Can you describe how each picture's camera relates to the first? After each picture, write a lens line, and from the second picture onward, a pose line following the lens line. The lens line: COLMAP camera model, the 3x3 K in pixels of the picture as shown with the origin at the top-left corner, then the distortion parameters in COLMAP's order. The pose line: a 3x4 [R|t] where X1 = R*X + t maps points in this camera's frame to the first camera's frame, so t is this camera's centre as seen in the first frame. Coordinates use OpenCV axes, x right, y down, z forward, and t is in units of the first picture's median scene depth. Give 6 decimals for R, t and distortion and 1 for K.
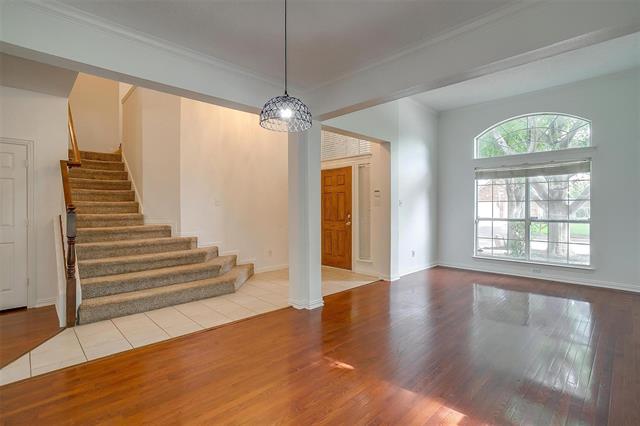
lens RADIAL K [[309.9, 0, 320.0], [0, 309.9, 213.0], [0, 0, 1]] dist [-0.017179, 0.019820]
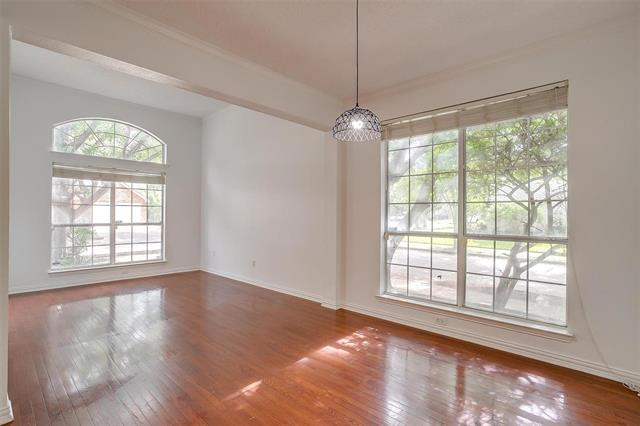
lens RADIAL K [[309.9, 0, 320.0], [0, 309.9, 213.0], [0, 0, 1]] dist [-0.017179, 0.019820]
pose [[-0.043767, 0.004878, 0.999030, -0.437183], [0.008308, 0.999955, -0.004519, -0.004303], [-0.999007, 0.008102, -0.043805, 0.437932]]
